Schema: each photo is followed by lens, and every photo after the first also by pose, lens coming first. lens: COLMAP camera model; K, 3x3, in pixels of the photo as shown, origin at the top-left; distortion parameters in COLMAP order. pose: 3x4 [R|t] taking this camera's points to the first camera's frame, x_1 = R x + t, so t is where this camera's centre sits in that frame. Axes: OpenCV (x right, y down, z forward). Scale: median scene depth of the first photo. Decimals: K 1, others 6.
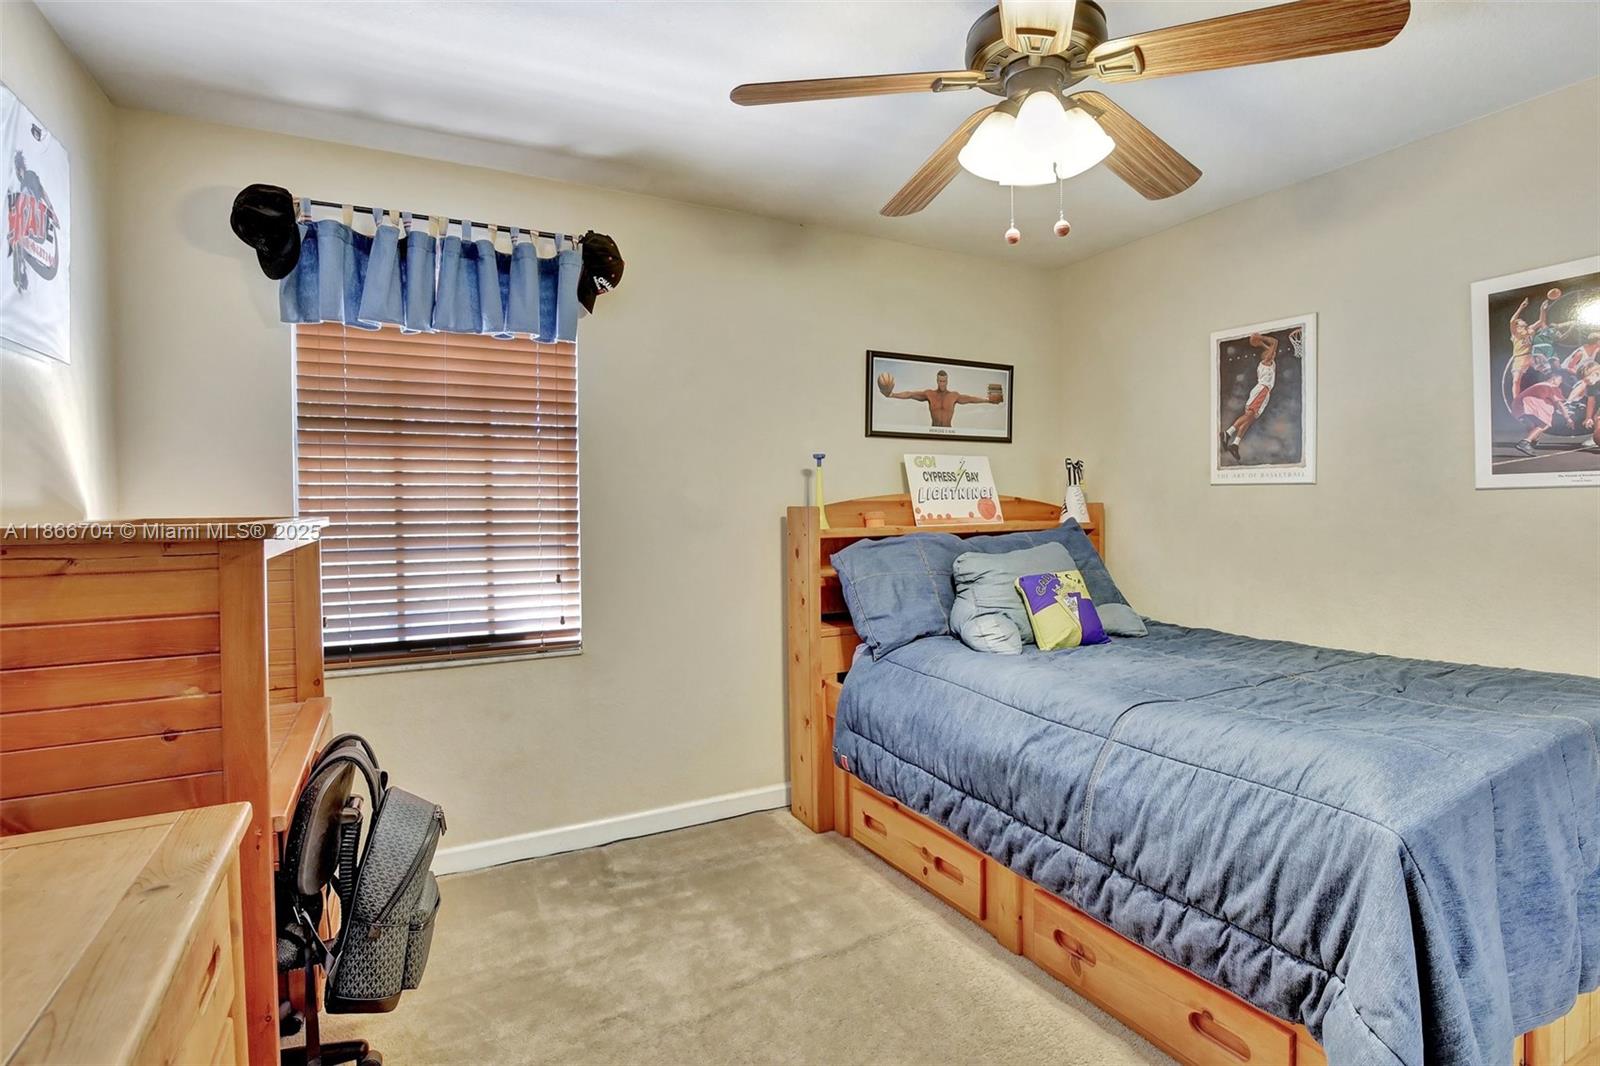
lens RADIAL K [[771.1, 0, 811.8], [0, 771.1, 517.5], [0, 0, 1]] dist [-0.015993, 0.000581]
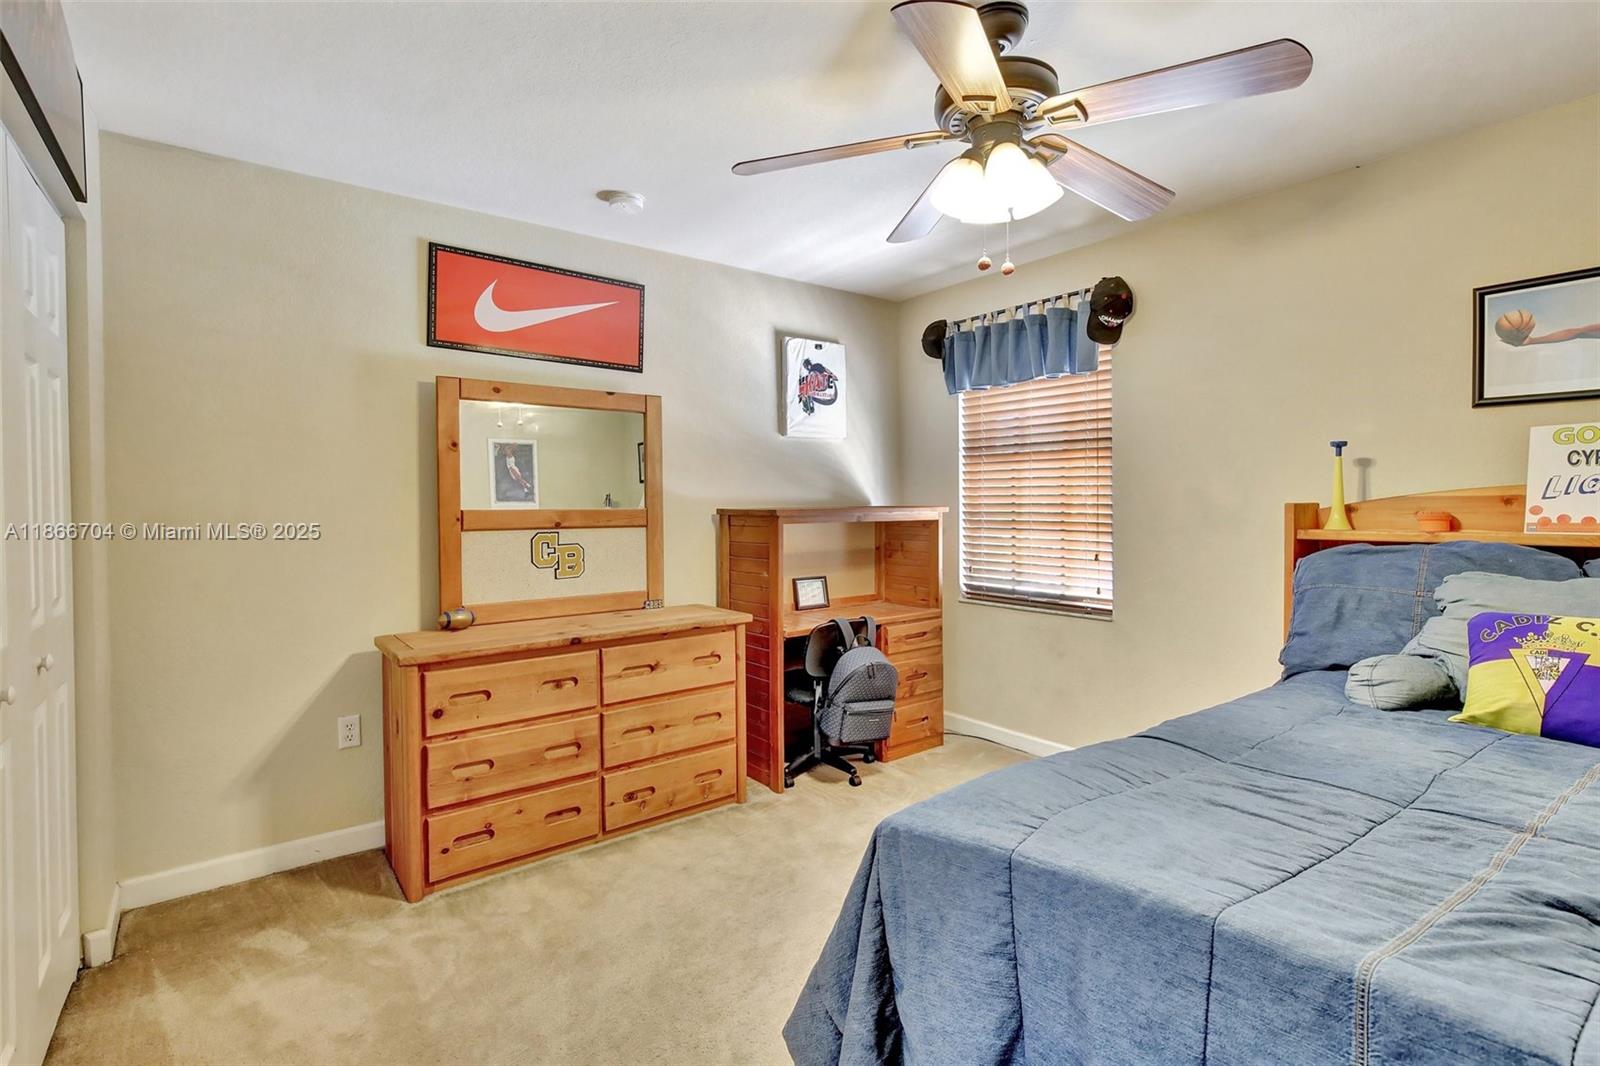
lens RADIAL K [[741.2, 0, 801.9], [0, 741.2, 500.7], [0, 0, 1]] dist [-0.000410, 0.000414]
pose [[0.190259, 0.010597, -0.981677, 0.780993], [-0.009842, 0.999912, 0.008886, -0.019914], [0.981685, 0.007971, 0.190347, 0.293510]]
